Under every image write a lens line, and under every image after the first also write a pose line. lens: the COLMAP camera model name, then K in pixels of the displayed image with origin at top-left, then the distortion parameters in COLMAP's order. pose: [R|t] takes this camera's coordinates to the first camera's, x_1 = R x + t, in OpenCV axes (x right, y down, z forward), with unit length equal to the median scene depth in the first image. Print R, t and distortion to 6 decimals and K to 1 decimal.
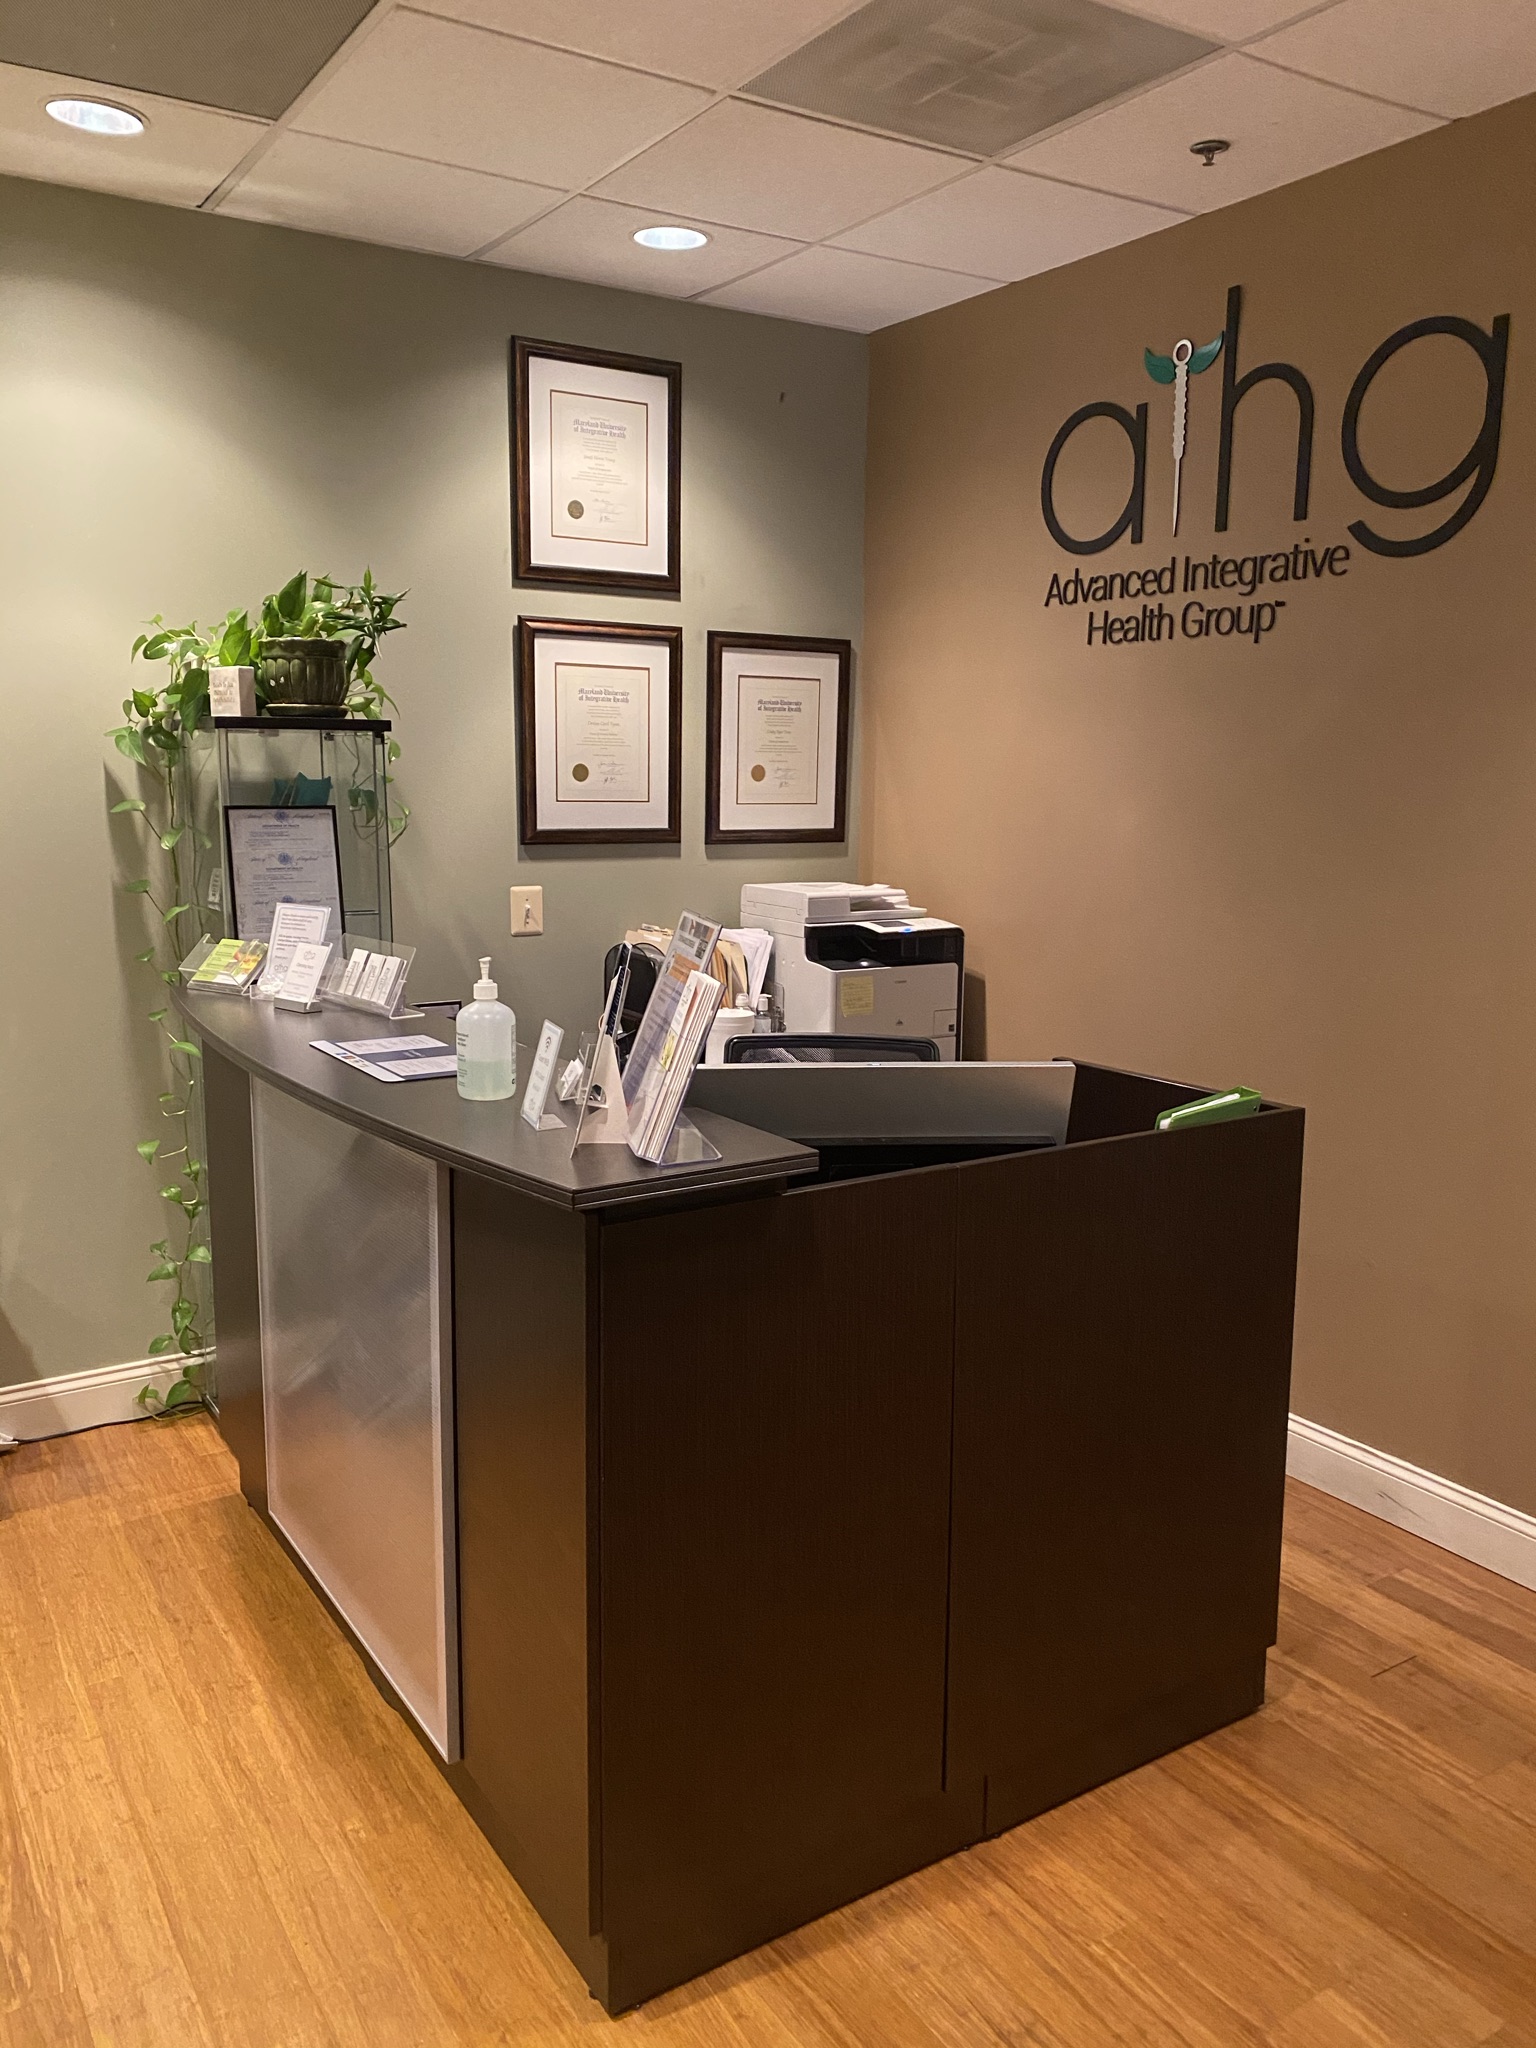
lens RADIAL K [[1582.8, 0, 767.4], [0, 1582.8, 1017.4], [0, 0, 1]] dist [-0.005254, -0.005237]
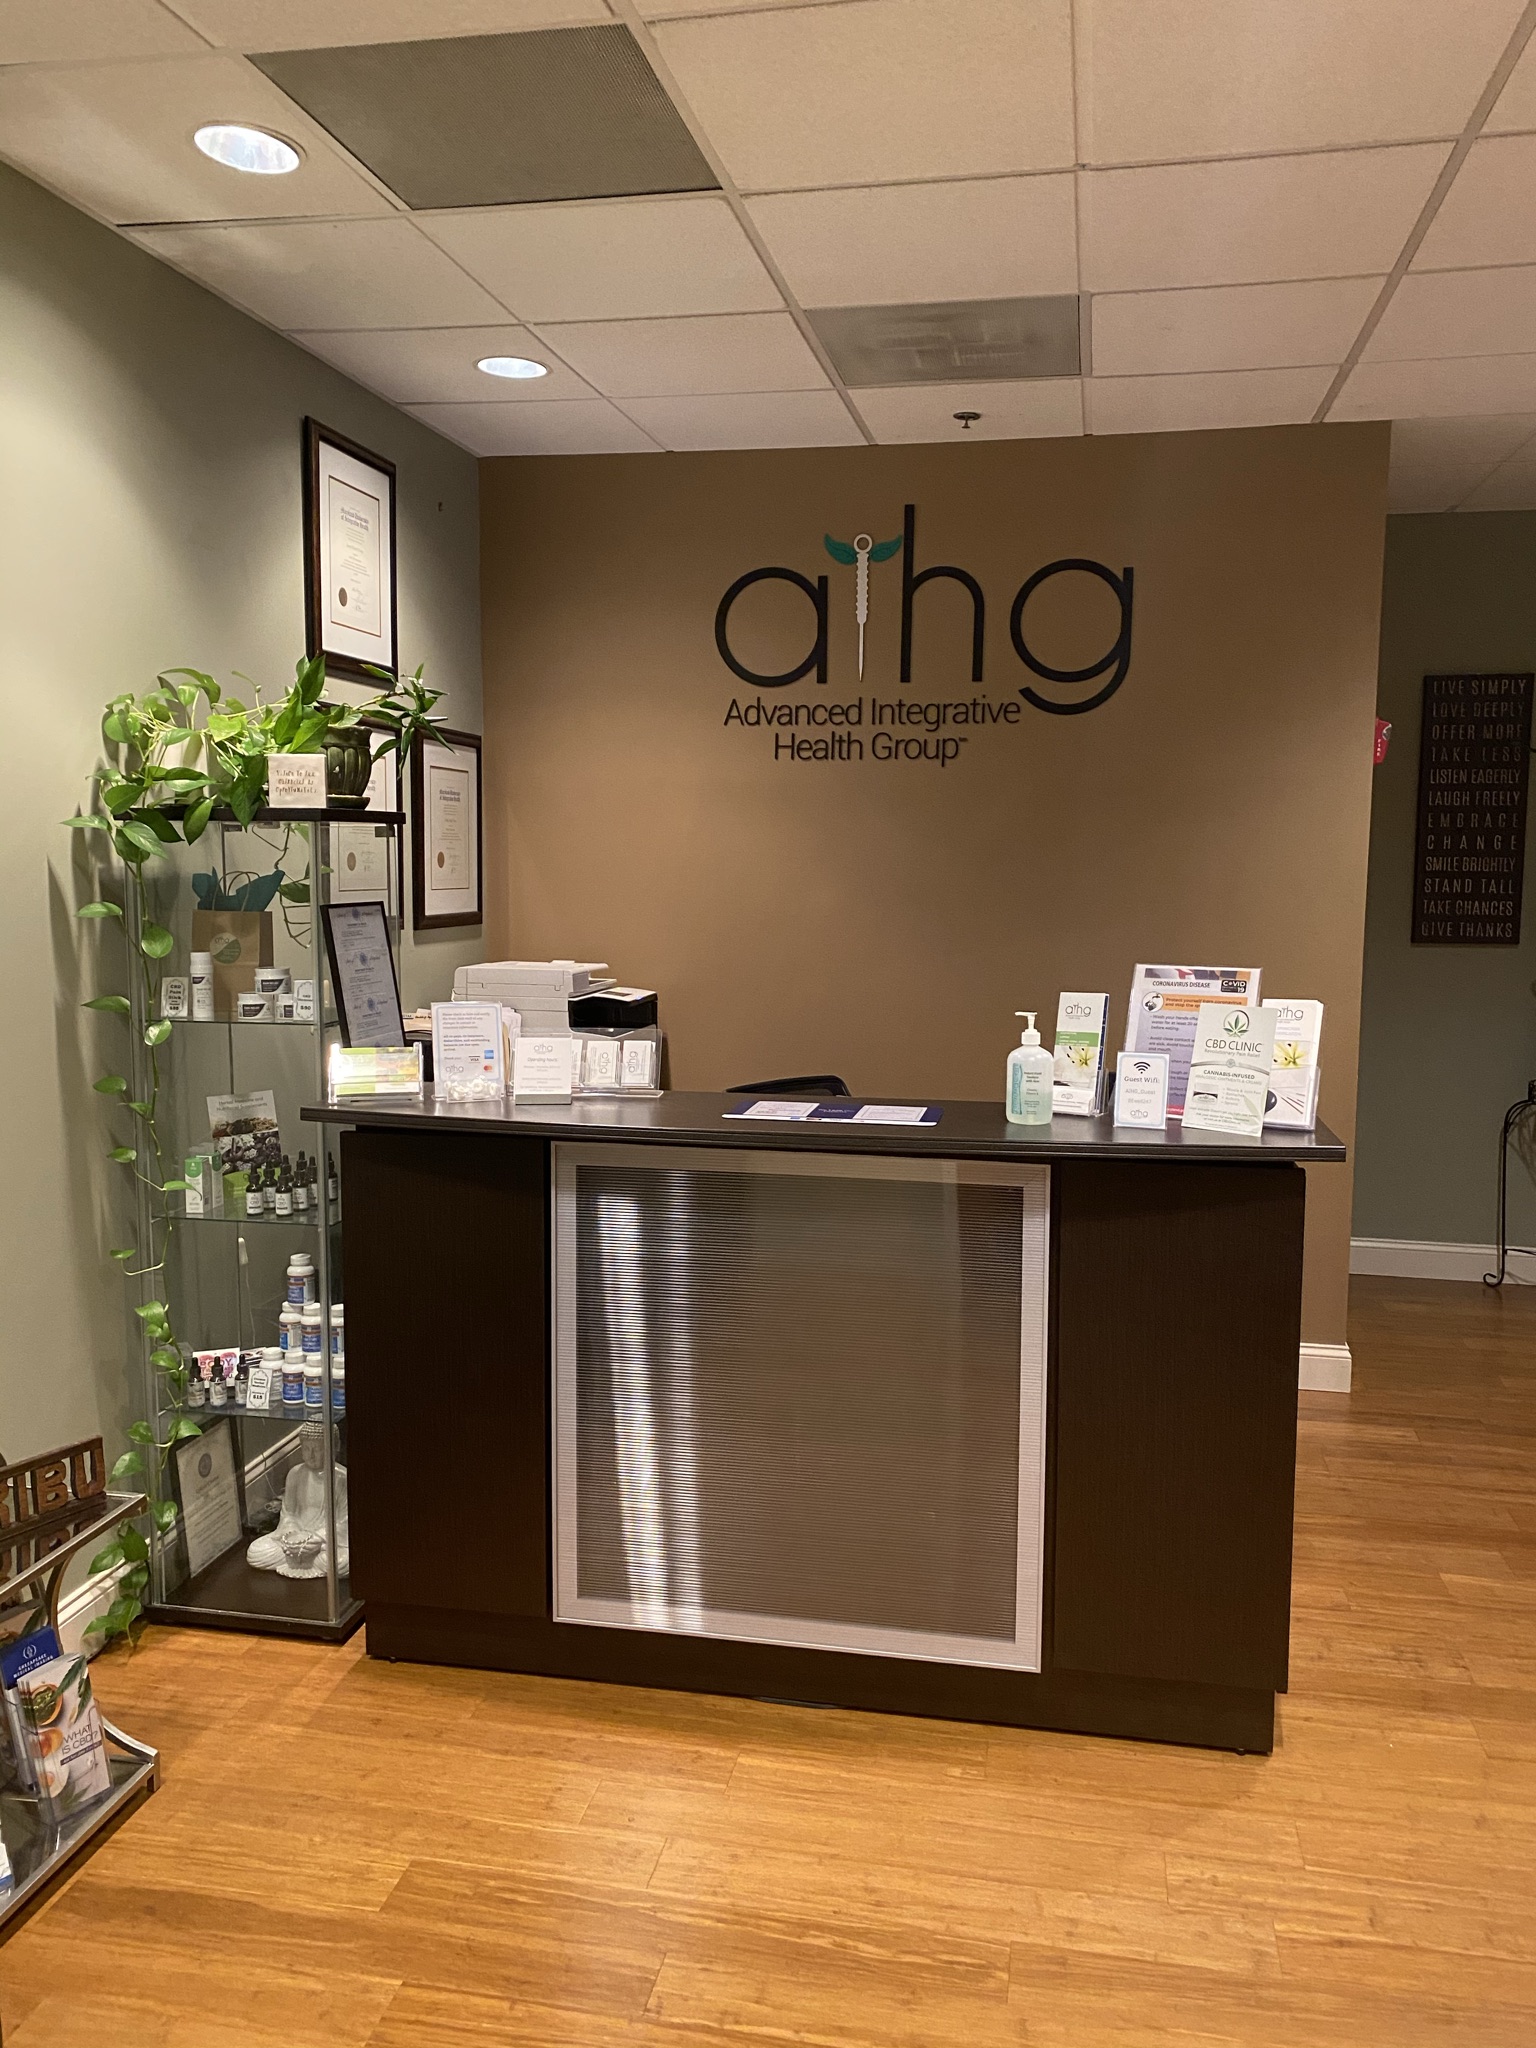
lens RADIAL K [[1582.8, 0, 780.6], [0, 1582.8, 1030.4], [0, 0, 1]] dist [-0.005254, -0.005237]
pose [[0.687254, -0.084491, 0.721486, -0.776165], [0.115192, 0.993321, 0.006598, -0.034814], [-0.717225, 0.078575, 0.692397, 0.168186]]
